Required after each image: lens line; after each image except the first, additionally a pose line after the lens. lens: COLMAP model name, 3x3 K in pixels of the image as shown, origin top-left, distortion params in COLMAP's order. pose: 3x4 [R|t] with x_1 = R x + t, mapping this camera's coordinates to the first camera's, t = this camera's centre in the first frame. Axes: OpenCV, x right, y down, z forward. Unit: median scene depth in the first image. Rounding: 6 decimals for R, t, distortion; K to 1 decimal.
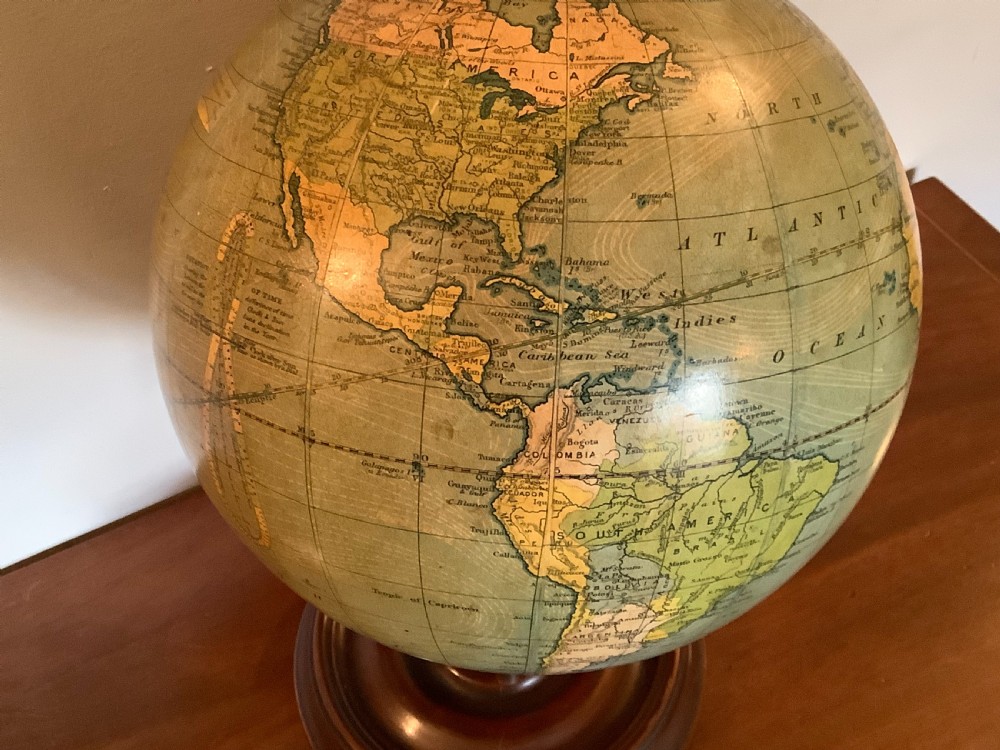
lens RADIAL K [[1251.3, 0, 494.8], [0, 1251.3, 371.1], [0, 0, 1]] dist [0.042677, 0.030137]
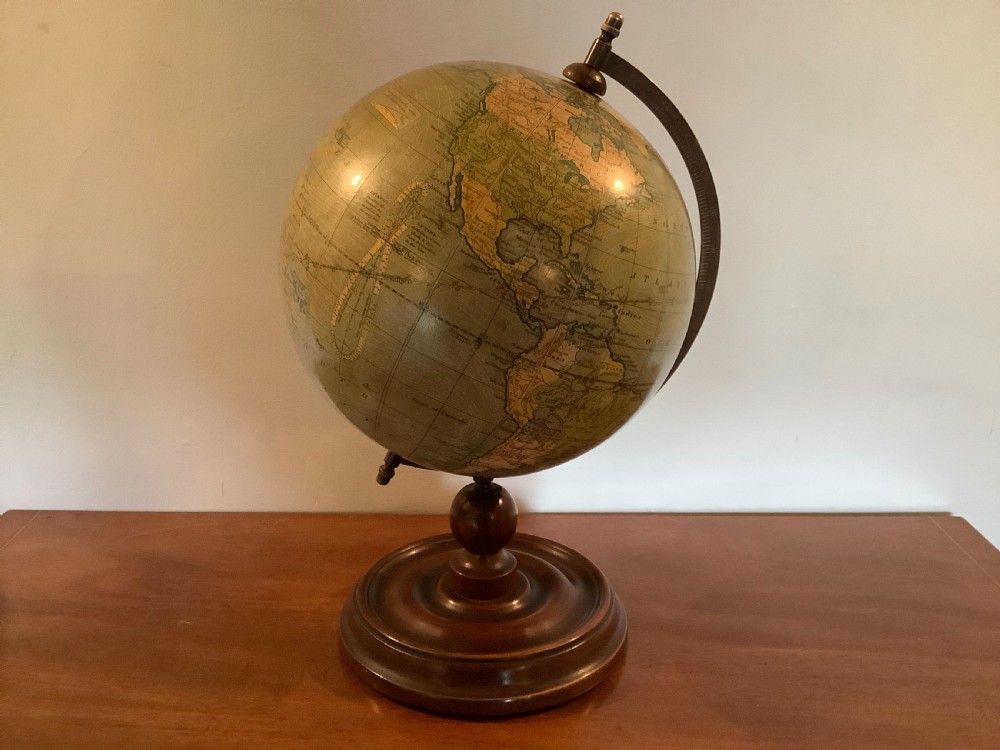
lens RADIAL K [[928.1, 0, 500.0], [0, 928.1, 375.0], [0, 0, 1]] dist [0.061402, 0.003890]
pose [[0.887044, 0.284137, 0.363894, -0.547596], [-0.287863, 0.956603, -0.045229, 0.185495], [-0.360953, -0.064632, 0.930342, -0.356429]]
